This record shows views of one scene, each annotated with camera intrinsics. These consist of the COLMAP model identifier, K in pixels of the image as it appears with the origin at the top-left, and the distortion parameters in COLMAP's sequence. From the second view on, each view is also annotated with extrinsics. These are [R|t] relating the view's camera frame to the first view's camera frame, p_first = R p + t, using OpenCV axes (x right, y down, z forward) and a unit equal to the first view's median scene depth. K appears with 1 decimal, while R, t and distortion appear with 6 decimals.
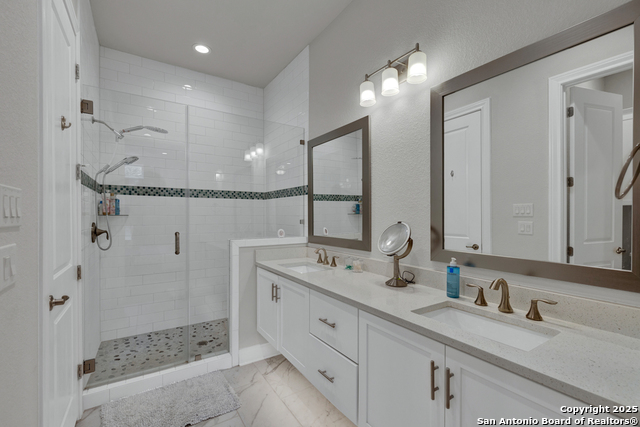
lens RADIAL K [[276.1, 0, 318.8], [0, 276.1, 215.4], [0, 0, 1]] dist [0.004322, -0.000603]
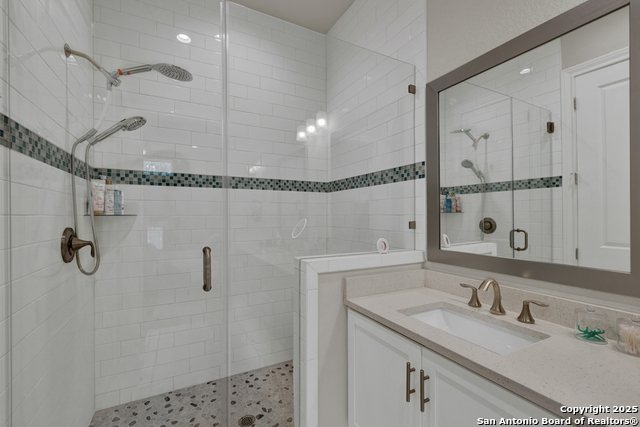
lens RADIAL K [[276.1, 0, 320.3], [0, 276.1, 214.6], [0, 0, 1]] dist [0.004322, -0.000603]
pose [[0.995828, -0.004368, -0.091141, -0.197361], [0.003983, 0.999982, -0.004412, 0.002695], [0.091158, 0.004031, 0.995828, 0.391632]]
